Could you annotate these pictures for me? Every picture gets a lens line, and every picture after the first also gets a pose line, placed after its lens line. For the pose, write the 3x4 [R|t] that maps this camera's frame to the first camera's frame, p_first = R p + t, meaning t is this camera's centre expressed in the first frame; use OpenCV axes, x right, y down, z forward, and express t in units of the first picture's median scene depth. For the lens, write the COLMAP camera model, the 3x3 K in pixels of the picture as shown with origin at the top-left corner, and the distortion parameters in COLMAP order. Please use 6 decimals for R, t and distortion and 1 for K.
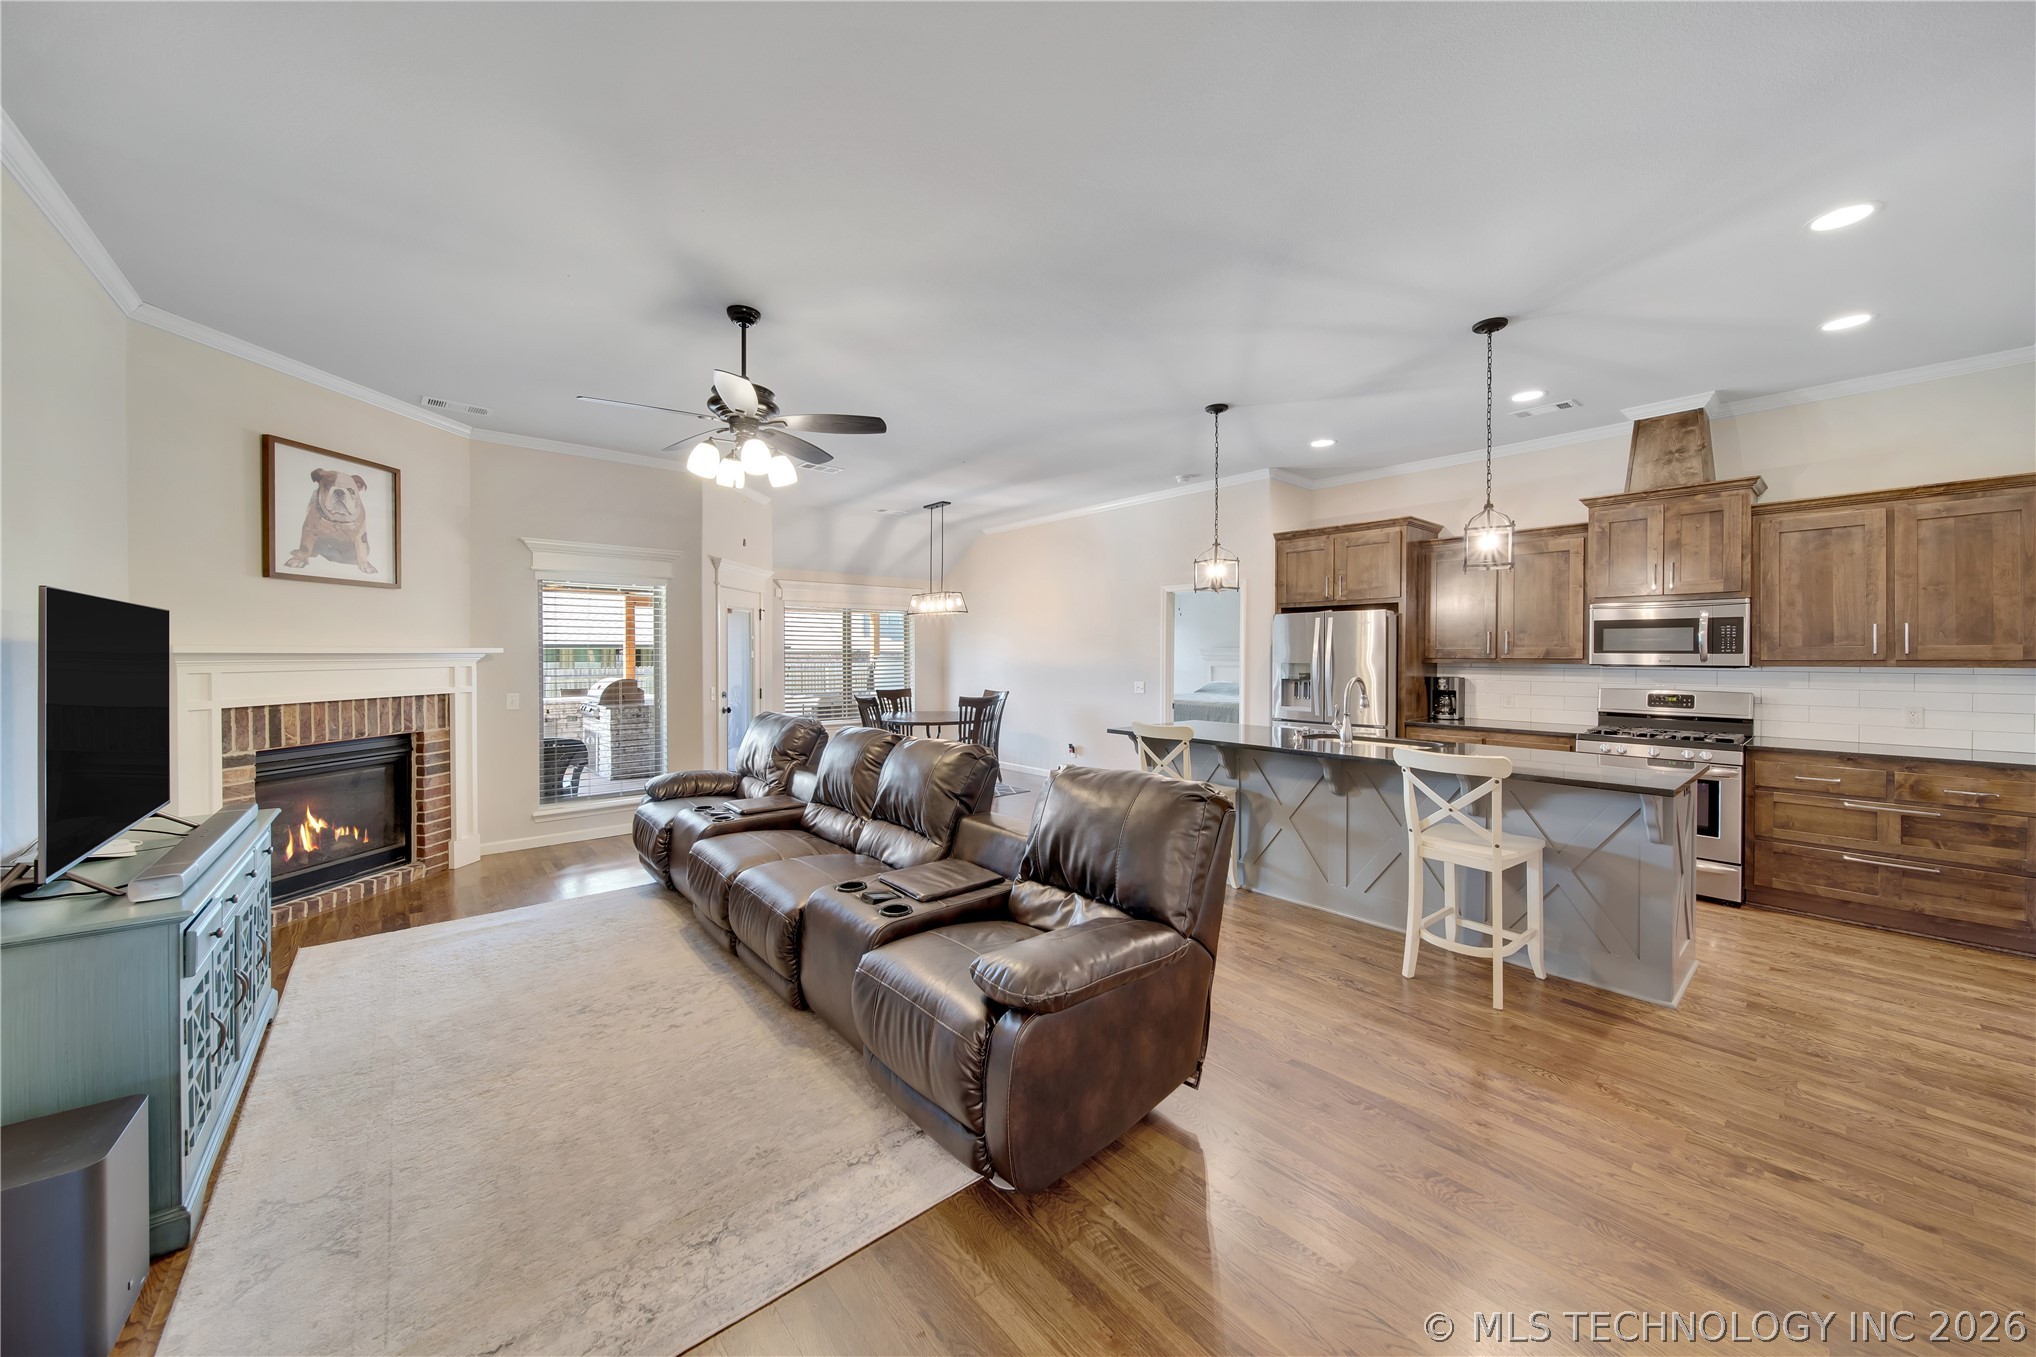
lens RADIAL K [[718.6, 0, 1023.6], [0, 718.6, 660.2], [0, 0, 1]] dist [-0.000640, -0.001001]
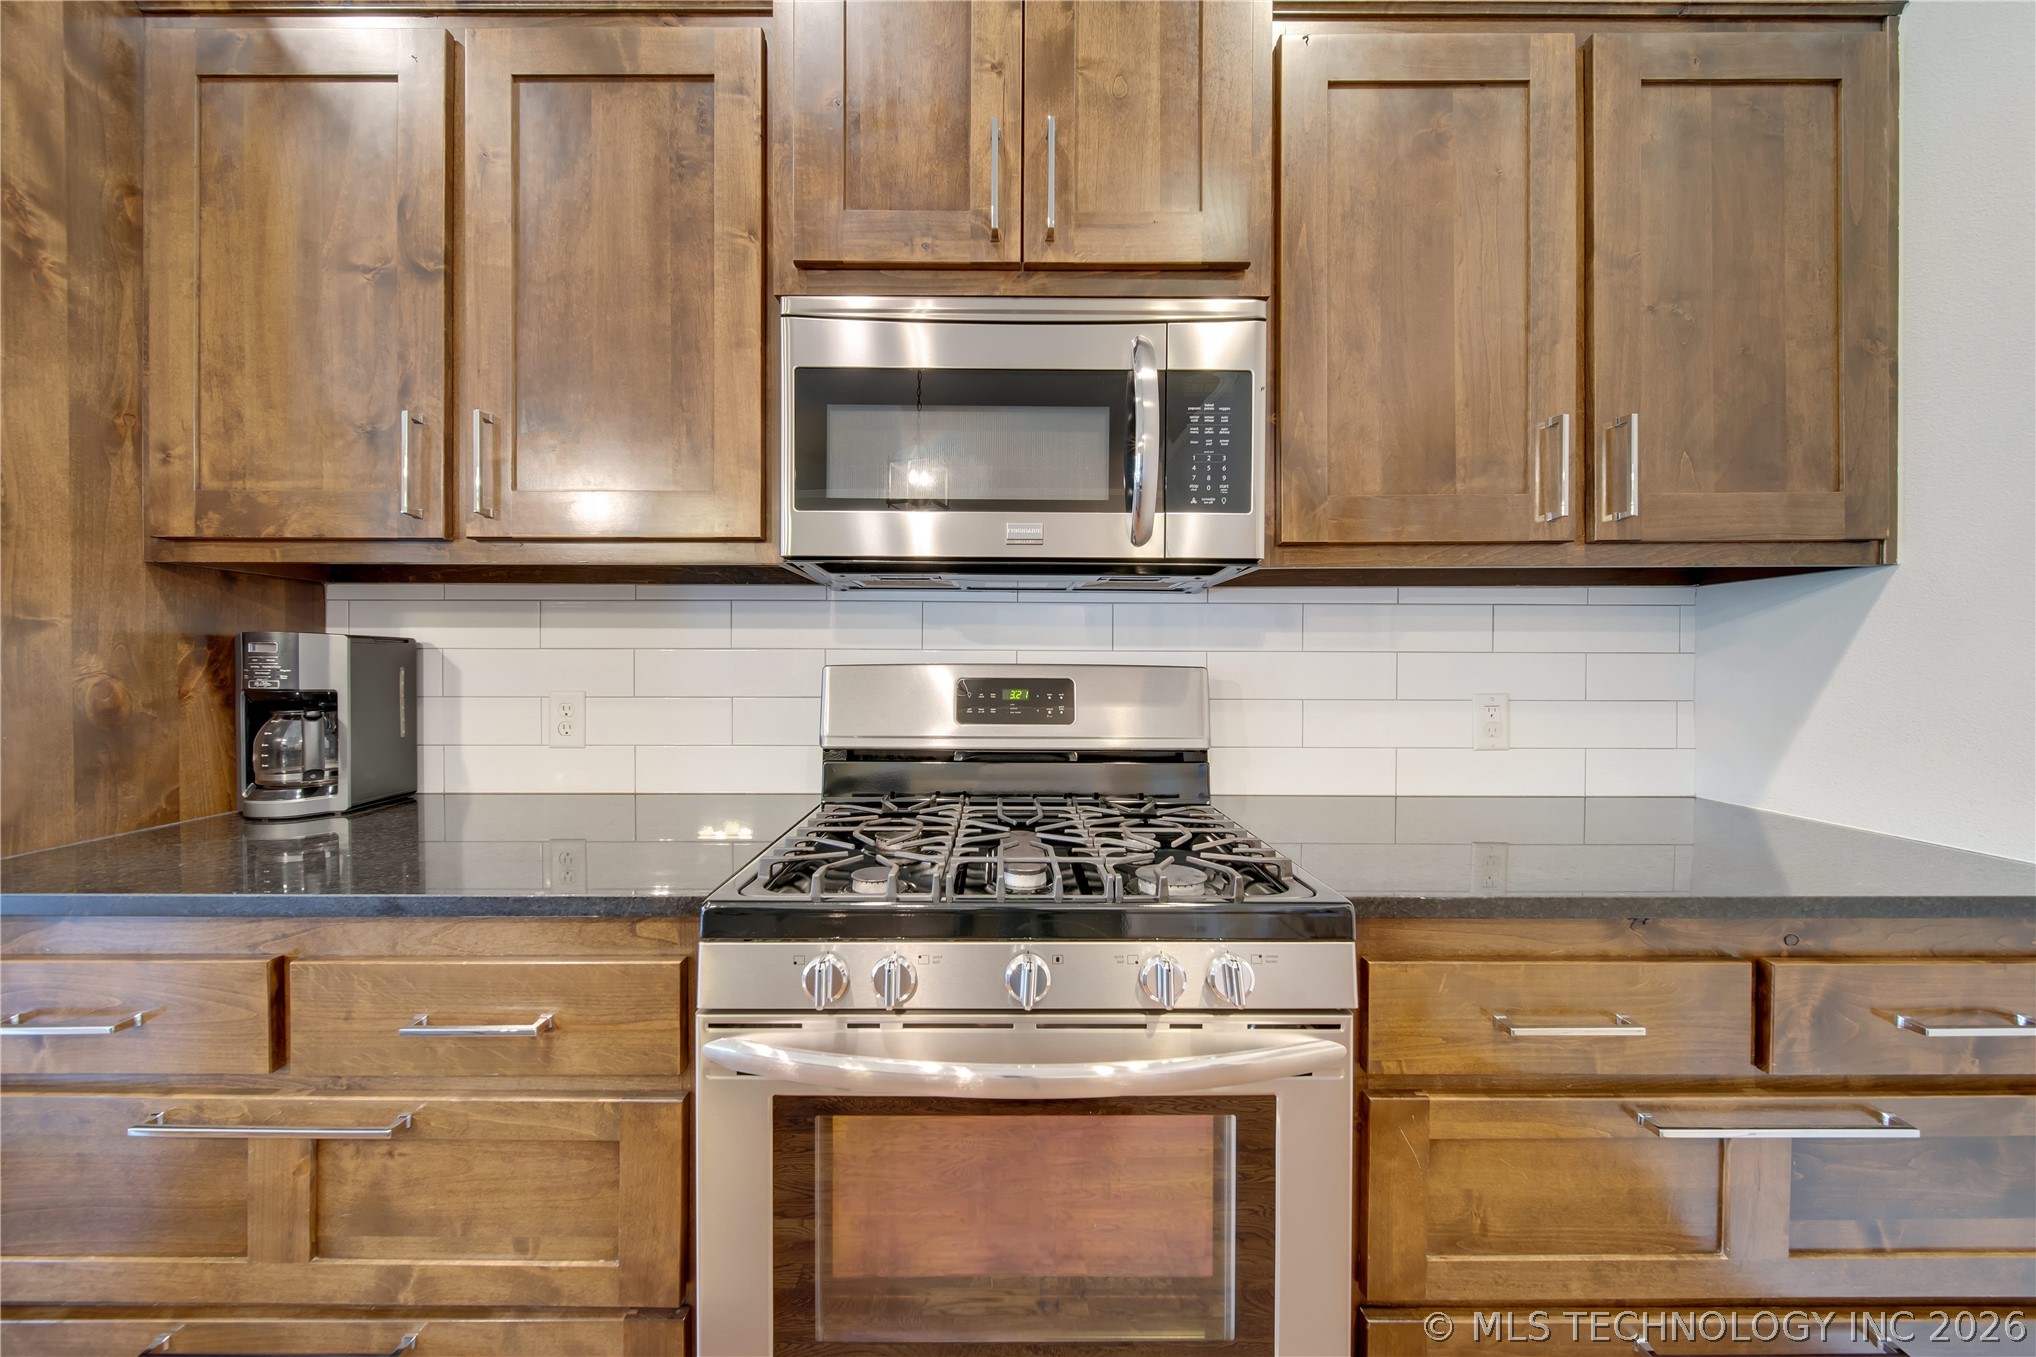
lens RADIAL K [[718.6, 0, 998.9], [0, 718.6, 667.4], [0, 0, 1]] dist [-0.000640, -0.001001]
pose [[0.665283, -0.004928, 0.746575, 0.778975], [0.006171, 0.999980, 0.001101, 0.048864], [-0.746565, 0.003874, 0.665301, 0.933961]]
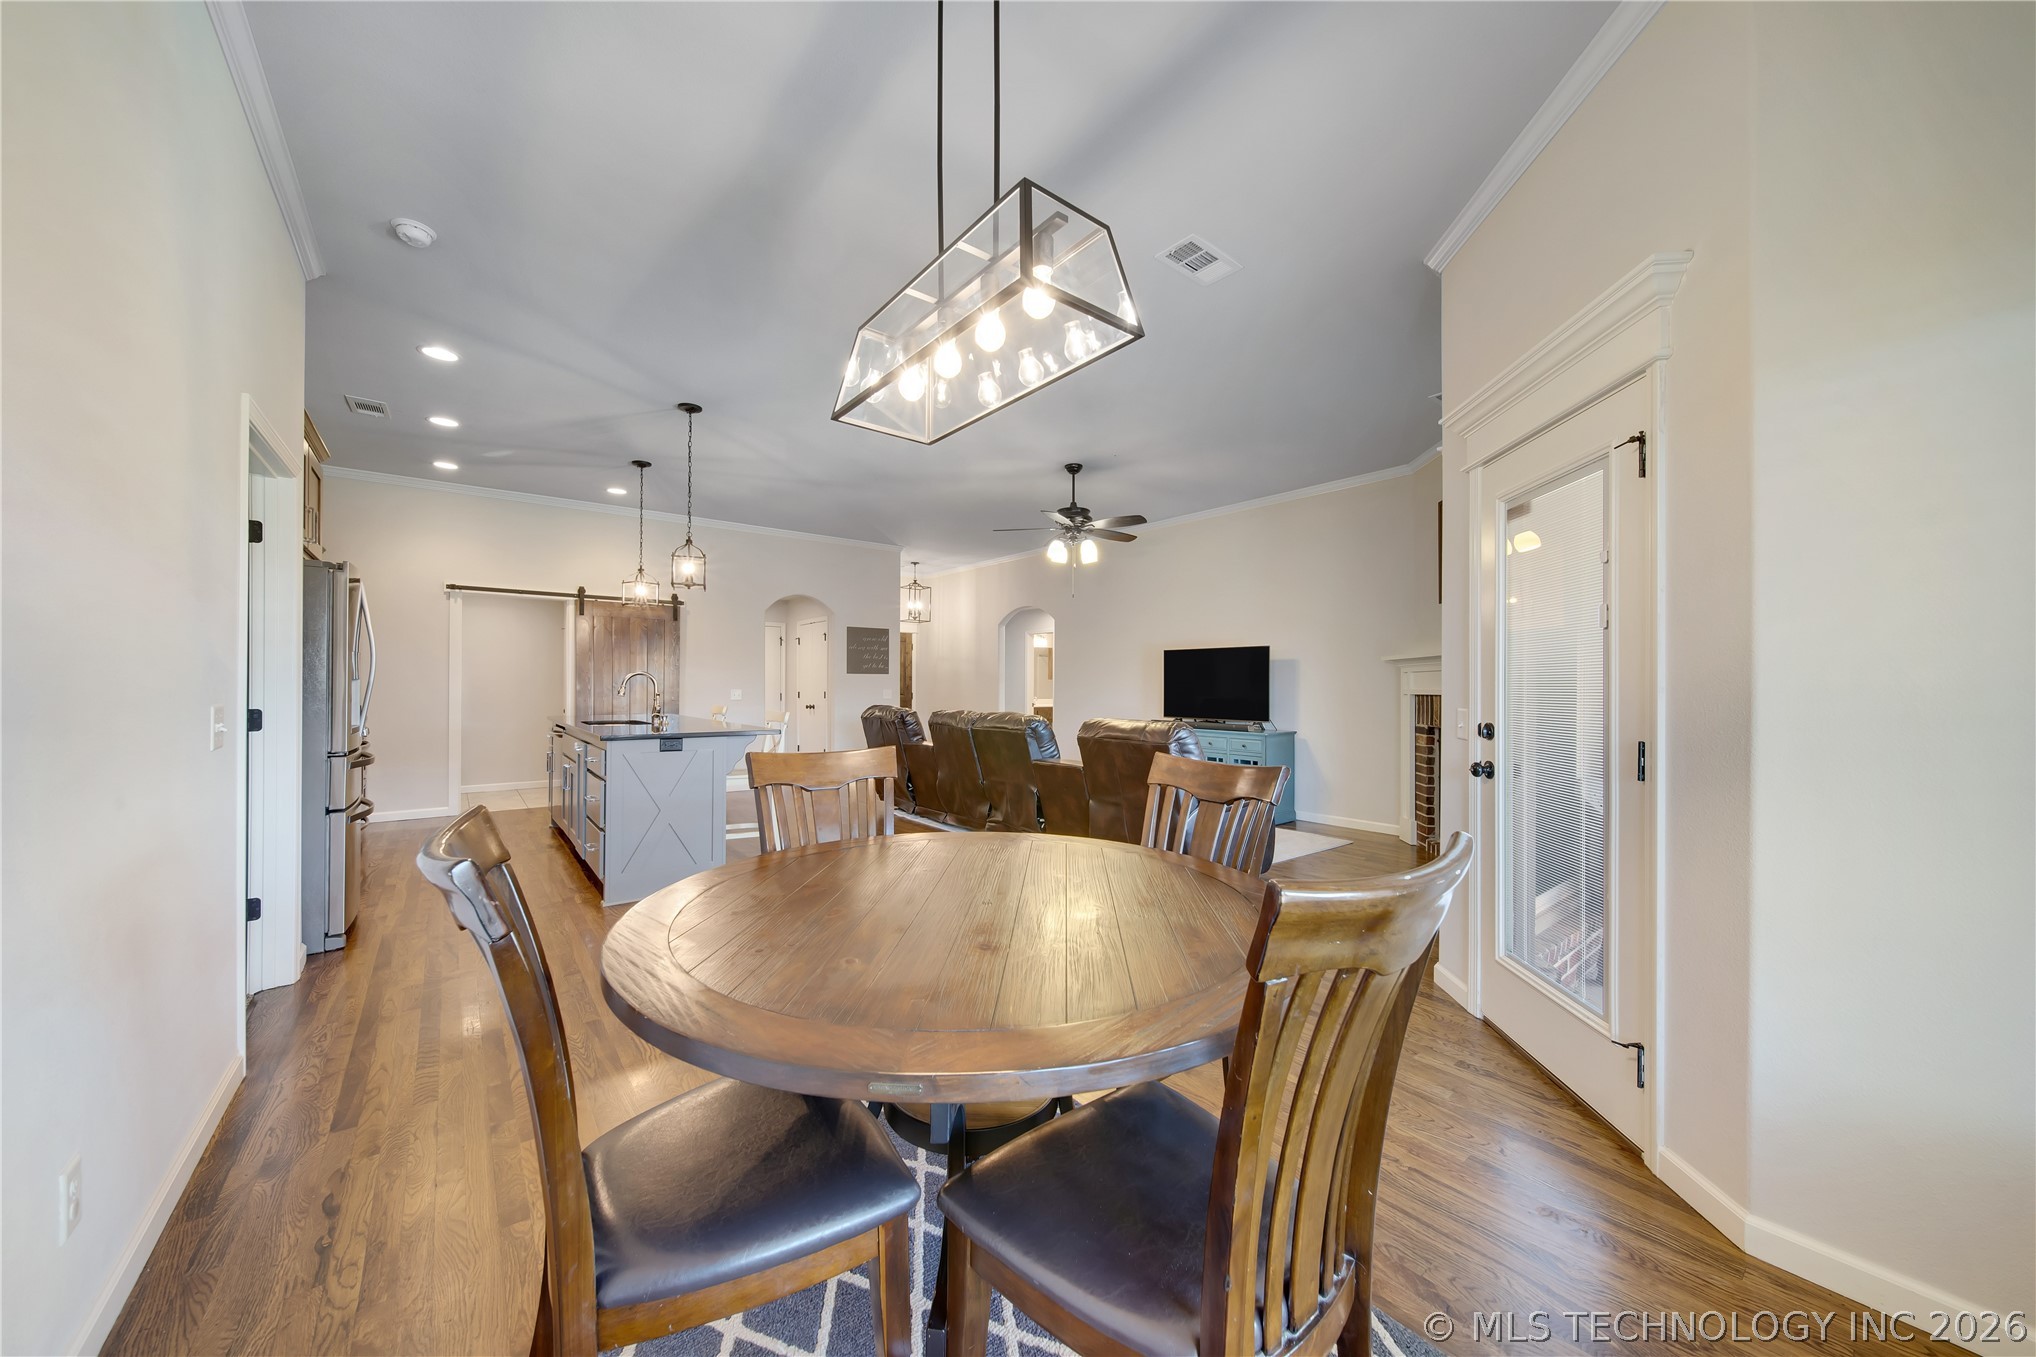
lens RADIAL K [[718.6, 0, 1018.9], [0, 718.6, 686.4], [0, 0, 1]] dist [-0.000640, -0.001001]
pose [[-0.998572, -0.008143, 0.052794, -0.284651], [-0.007385, 0.999867, 0.014531, 0.027530], [-0.052905, 0.014120, -0.998500, 2.248899]]
